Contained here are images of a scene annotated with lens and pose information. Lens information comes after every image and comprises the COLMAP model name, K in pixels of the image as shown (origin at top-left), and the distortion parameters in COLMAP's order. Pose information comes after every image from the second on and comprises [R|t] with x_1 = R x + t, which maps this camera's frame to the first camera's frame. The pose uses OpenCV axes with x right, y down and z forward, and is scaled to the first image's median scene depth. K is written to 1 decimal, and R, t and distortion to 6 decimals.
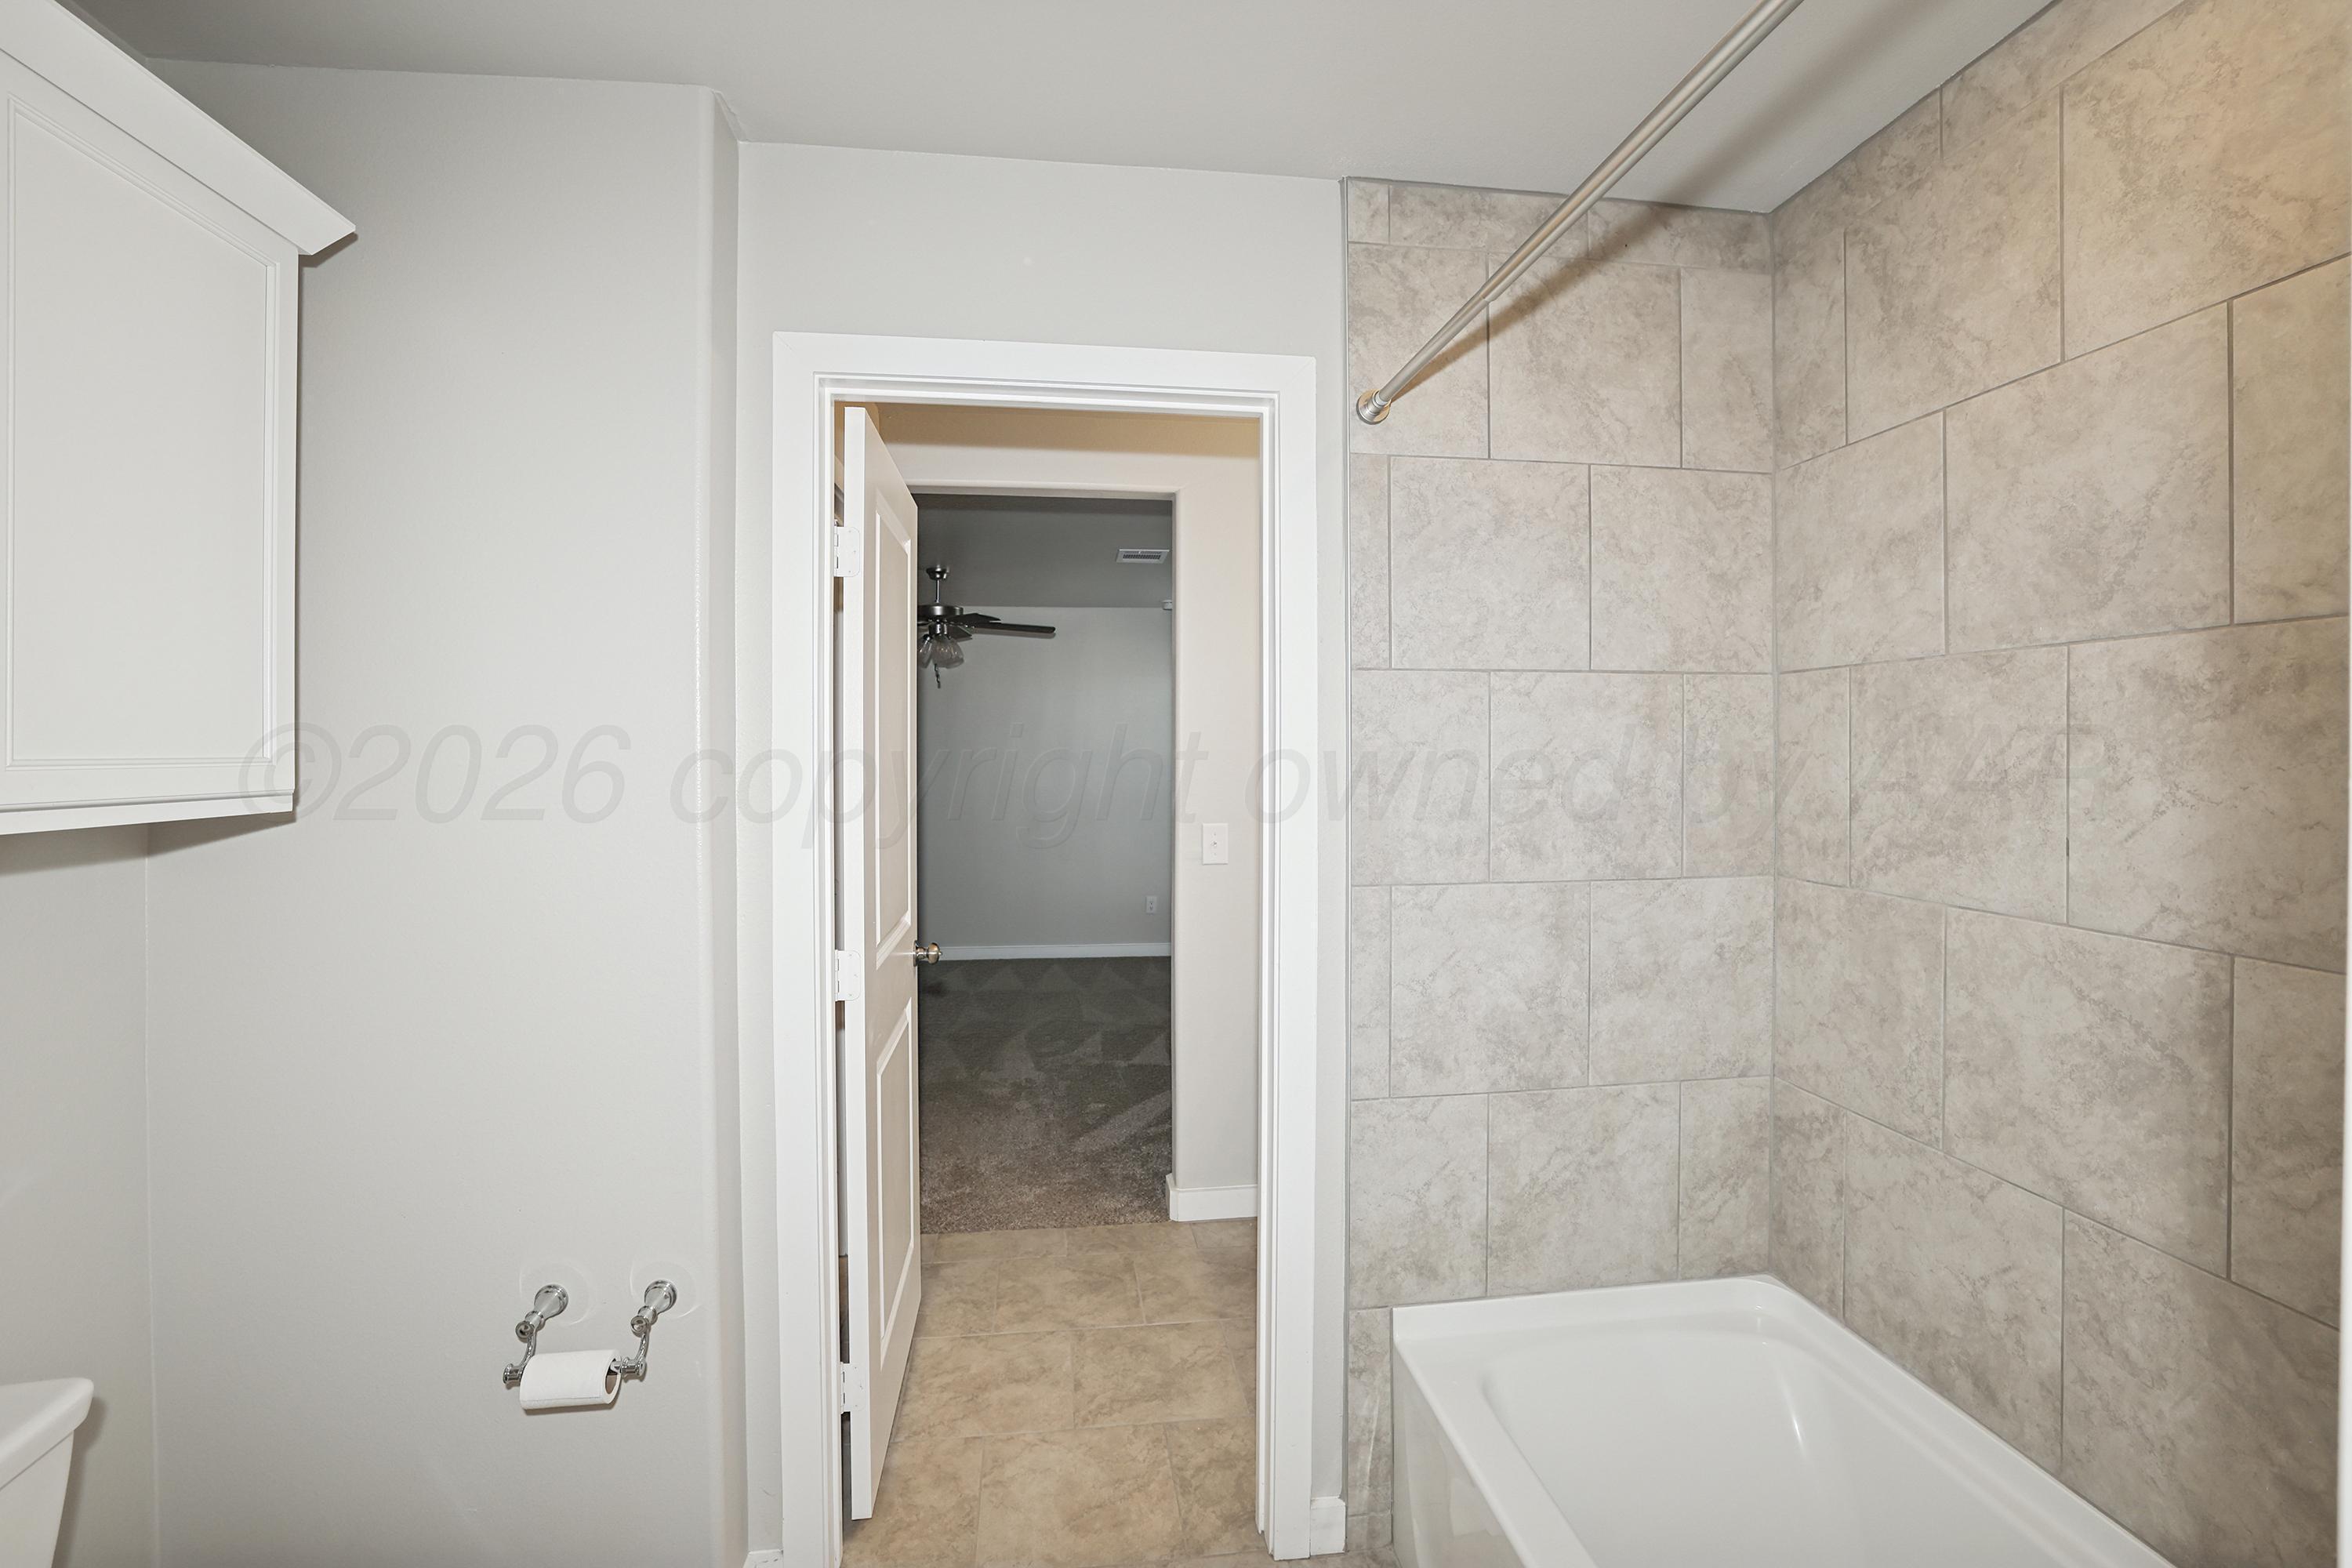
lens RADIAL K [[1038.1, 0, 1153.5], [0, 1038.1, 755.7], [0, 0, 1]] dist [-0.042392, 0.013599]
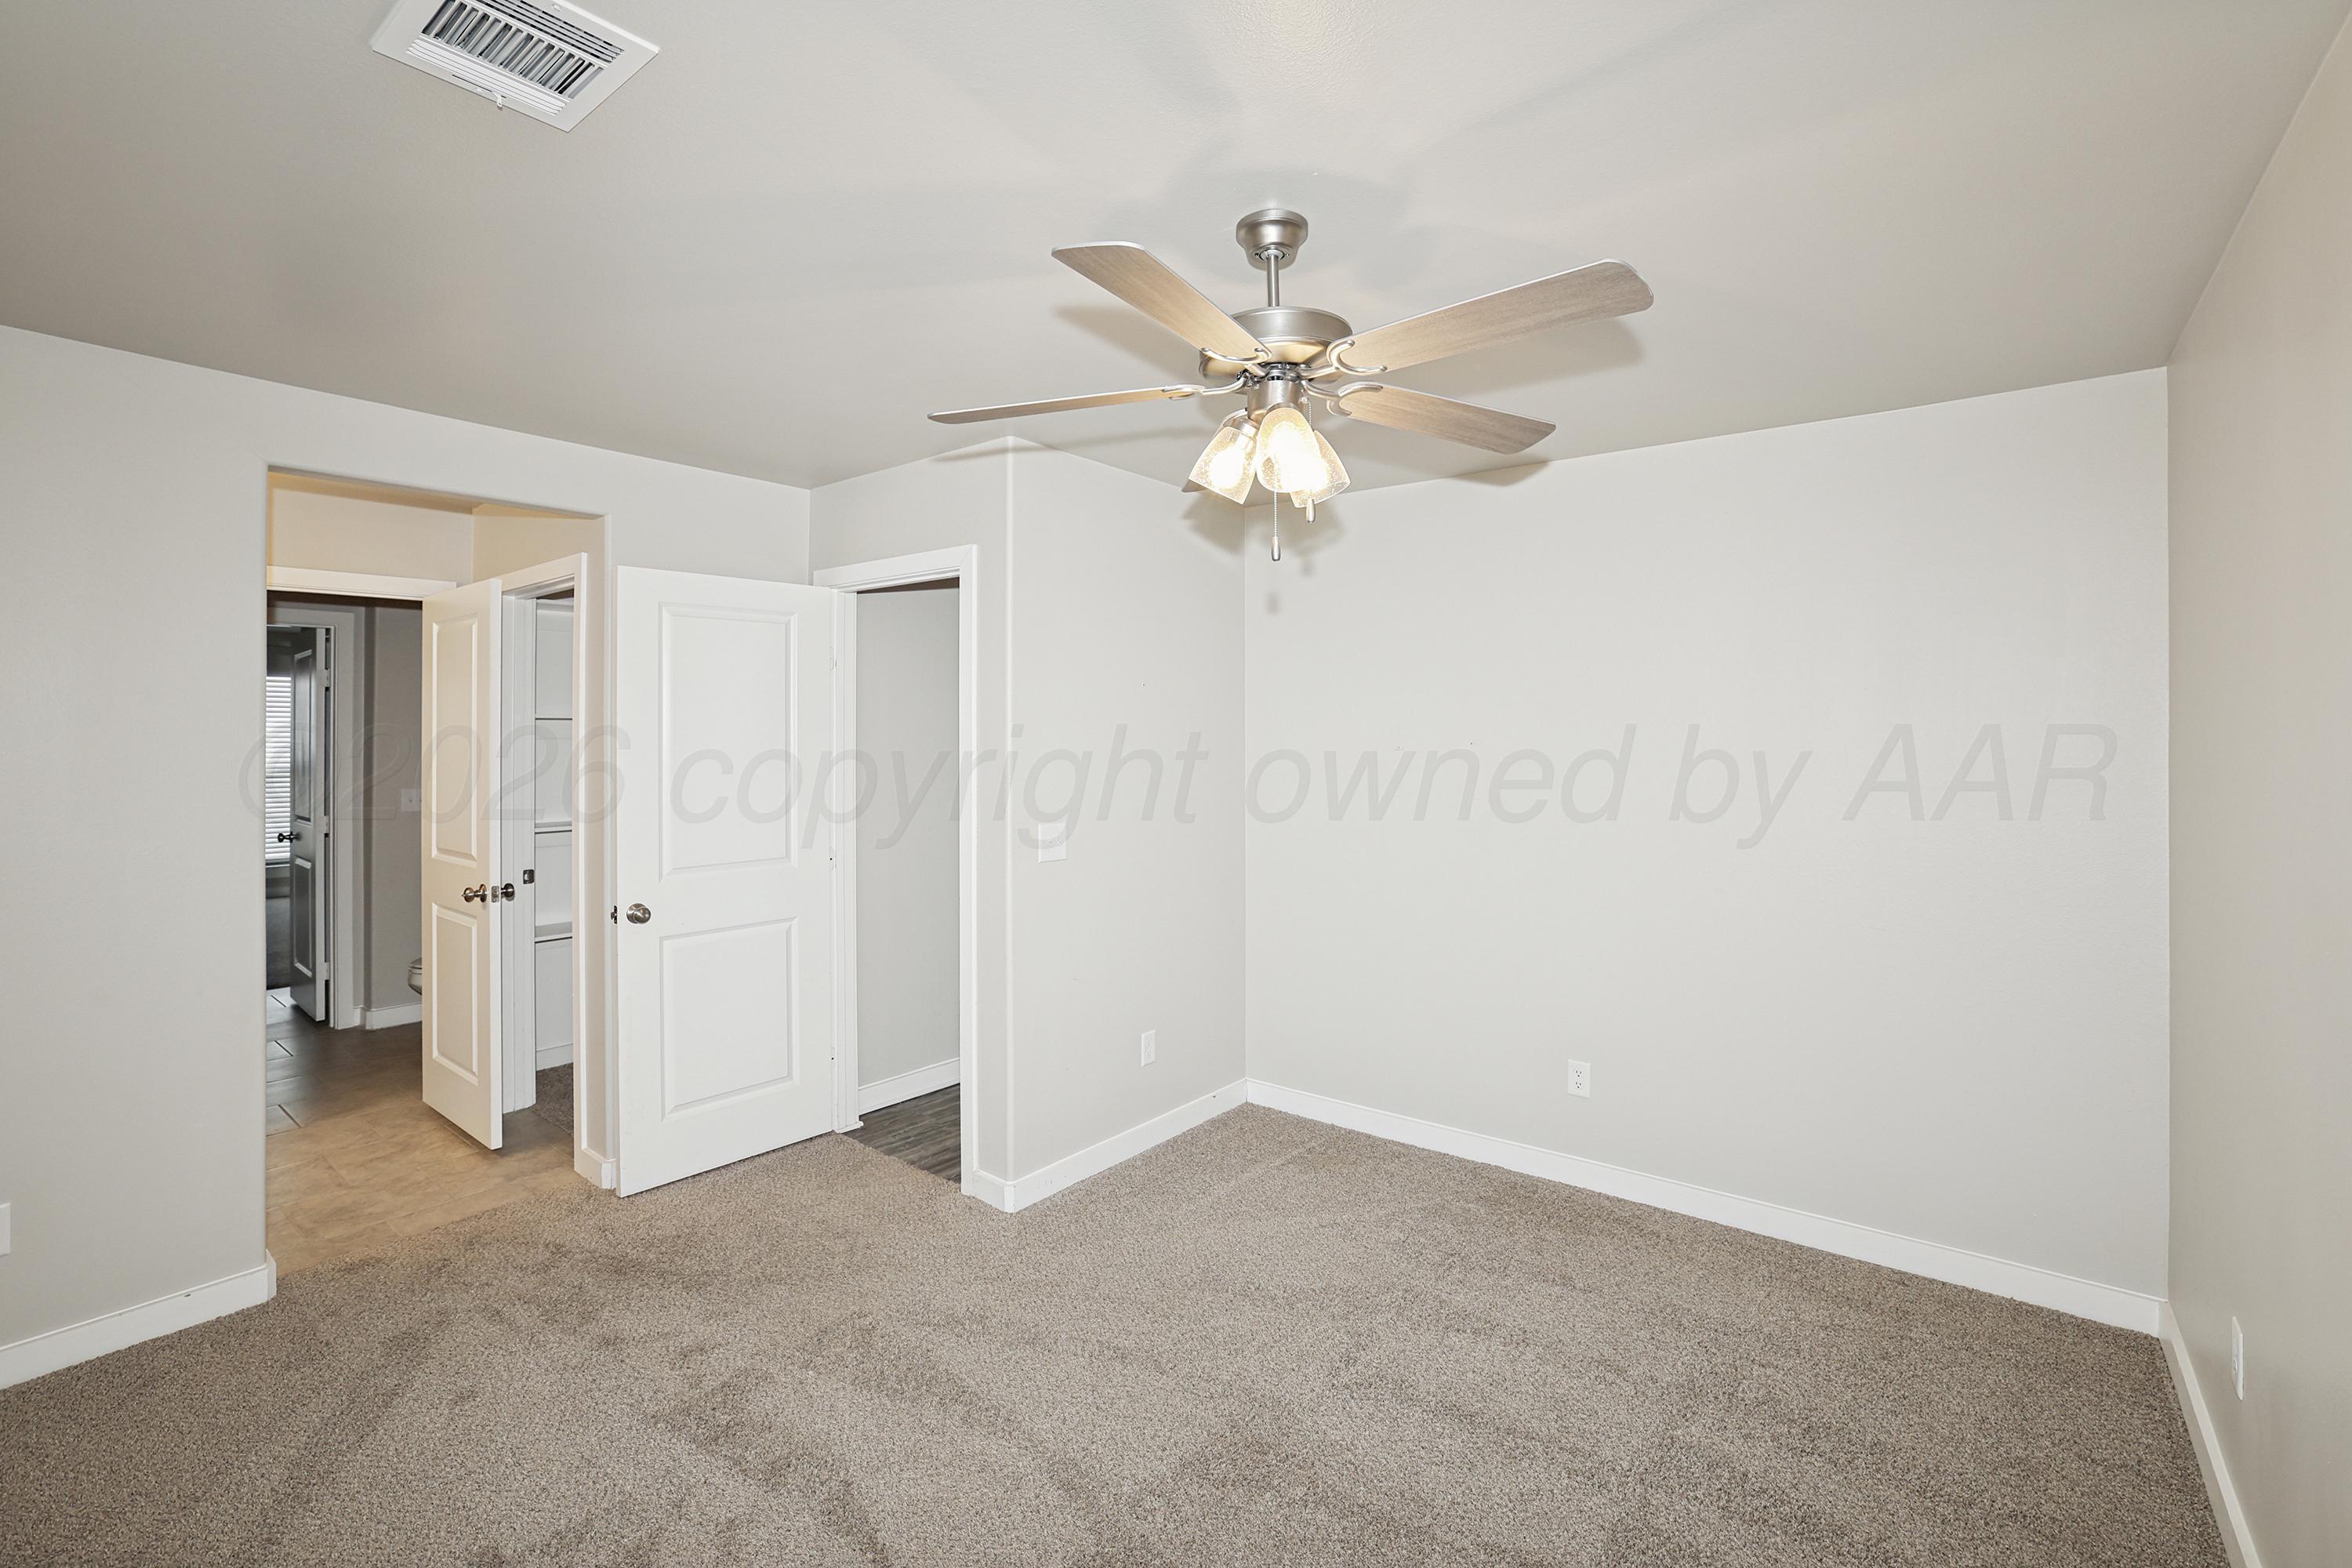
lens RADIAL K [[1038.1, 0, 1153.5], [0, 1038.1, 755.7], [0, 0, 1]] dist [-0.042392, 0.013599]
pose [[-0.705918, 0.002726, -0.708289, 0.149123], [-0.005602, 0.999940, 0.009432, -0.007345], [0.708272, 0.010626, -0.705860, 3.608154]]
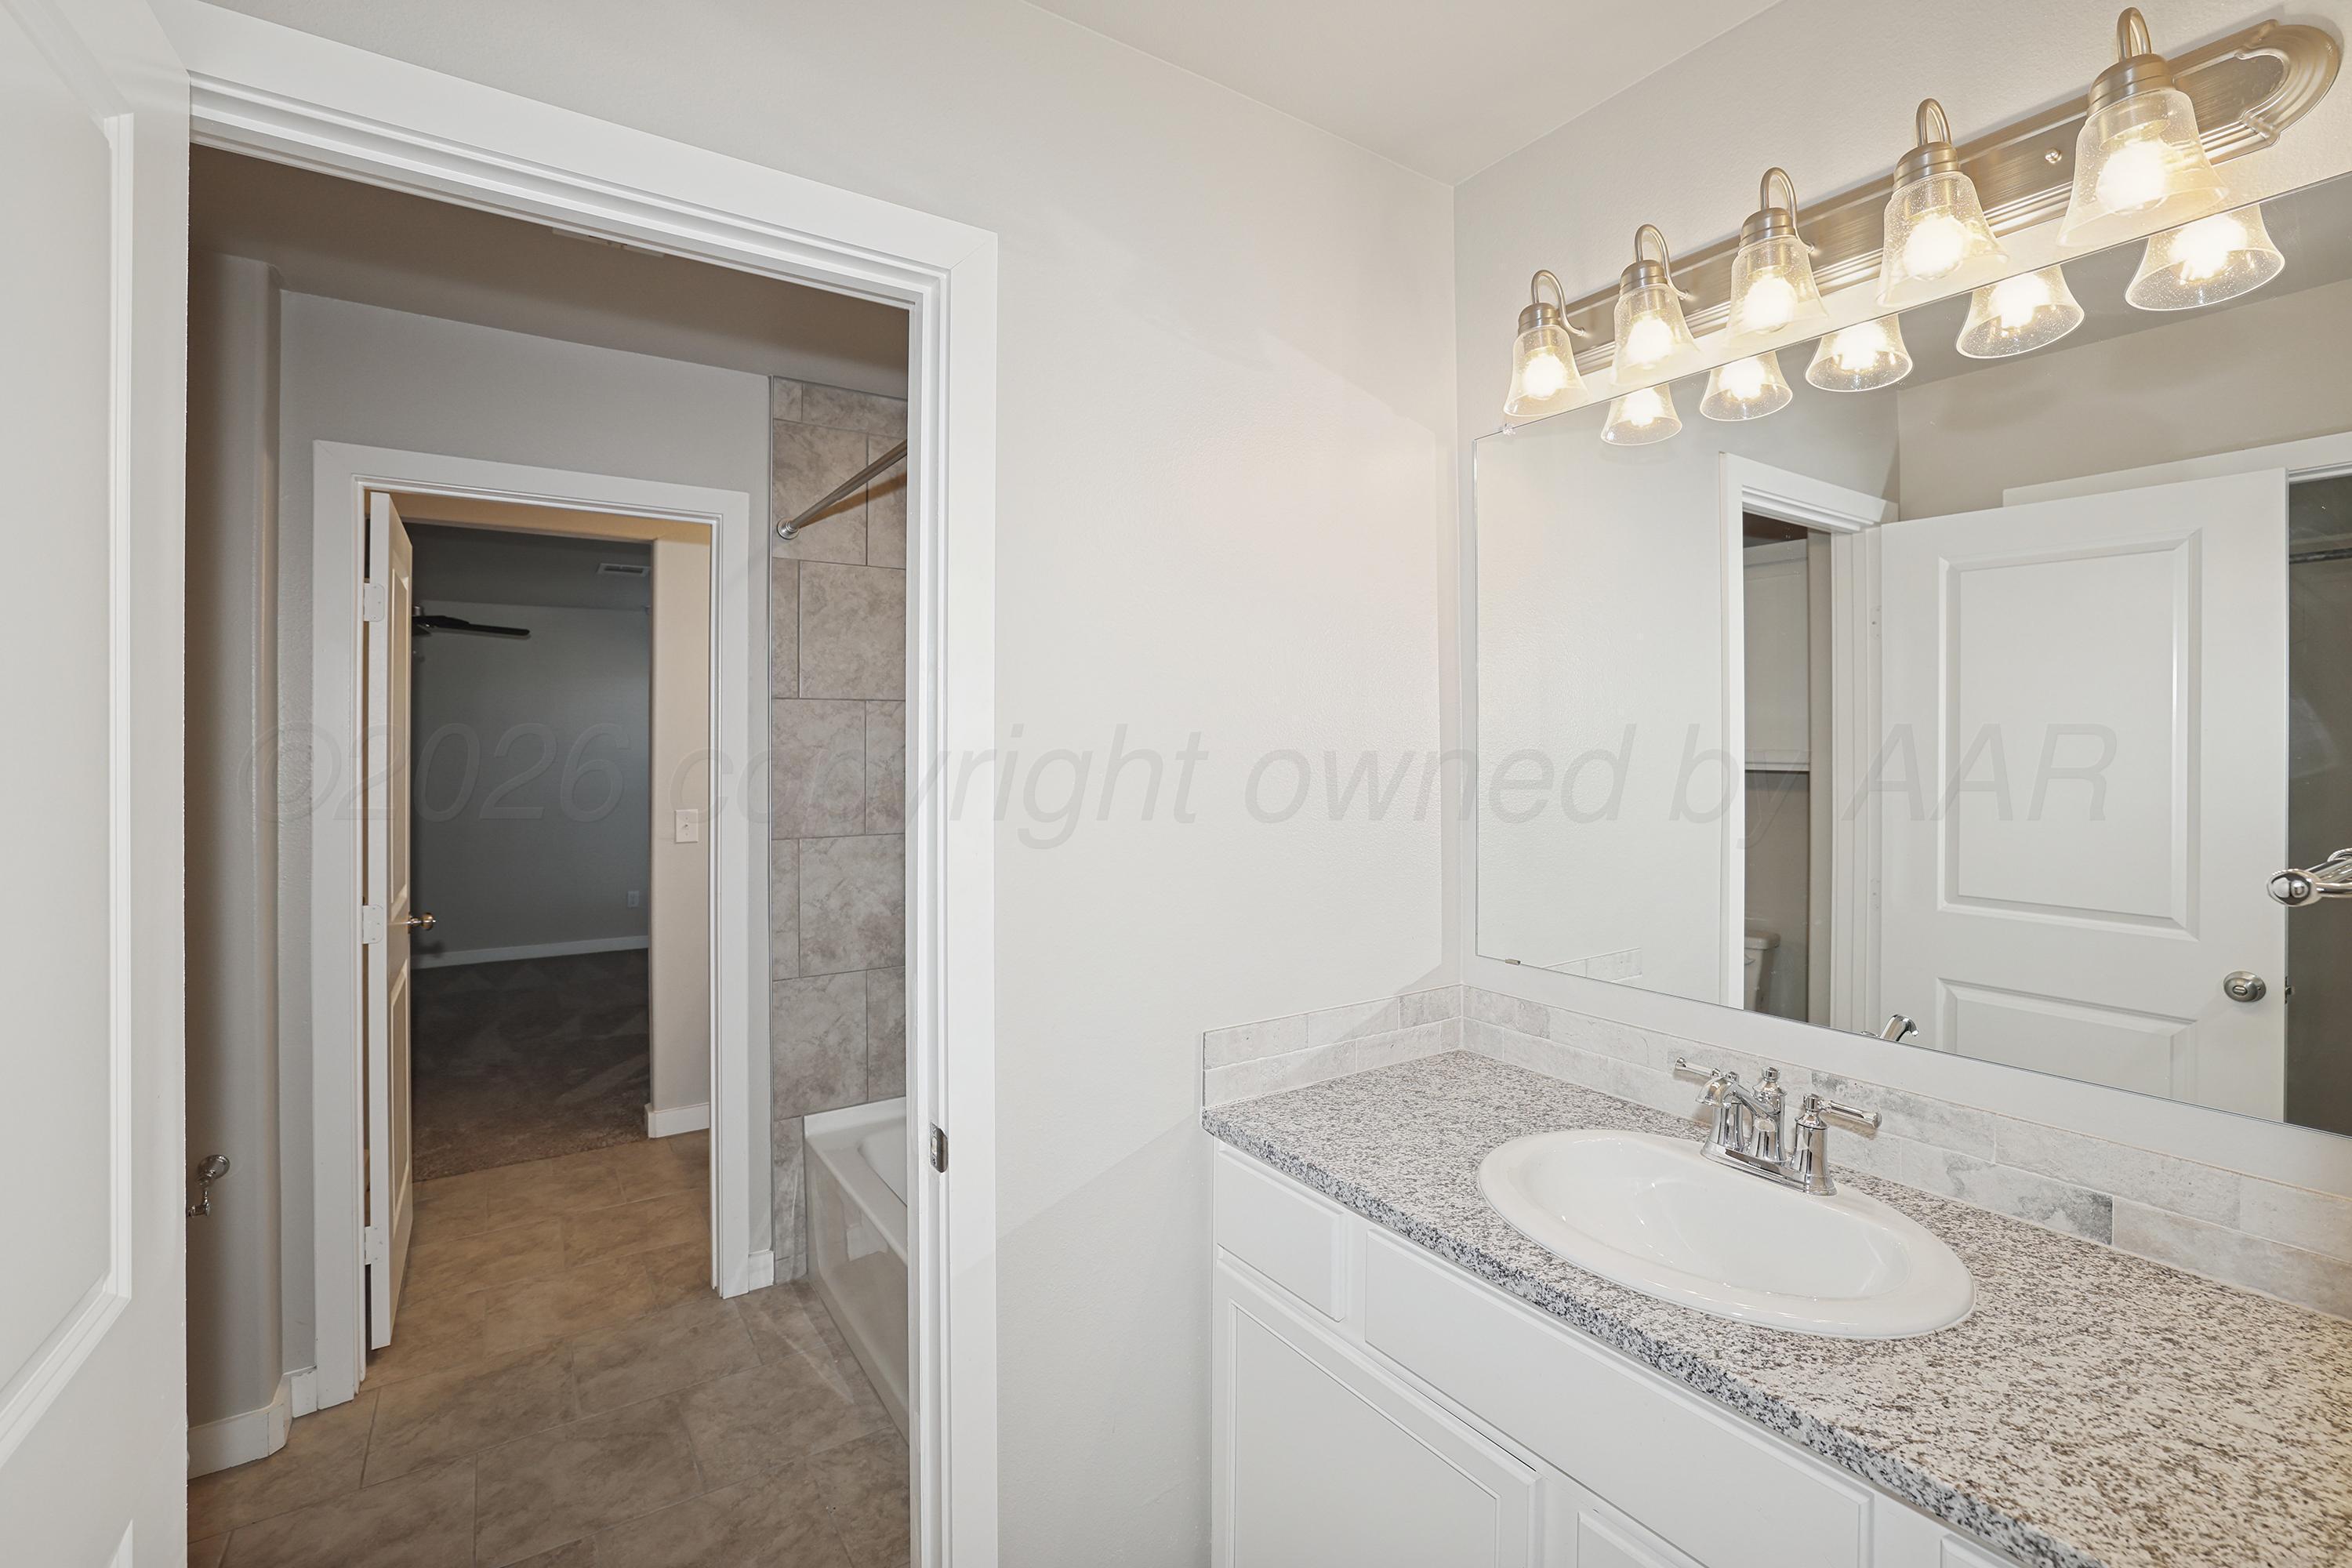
lens RADIAL K [[1038.1, 0, 1153.5], [0, 1038.1, 755.7], [0, 0, 1]] dist [-0.042392, 0.013599]
pose [[0.893566, 0.003365, 0.448920, 0.008898], [-0.002785, 0.999994, -0.001954, 0.003698], [-0.448924, 0.000496, 0.893570, -0.577056]]
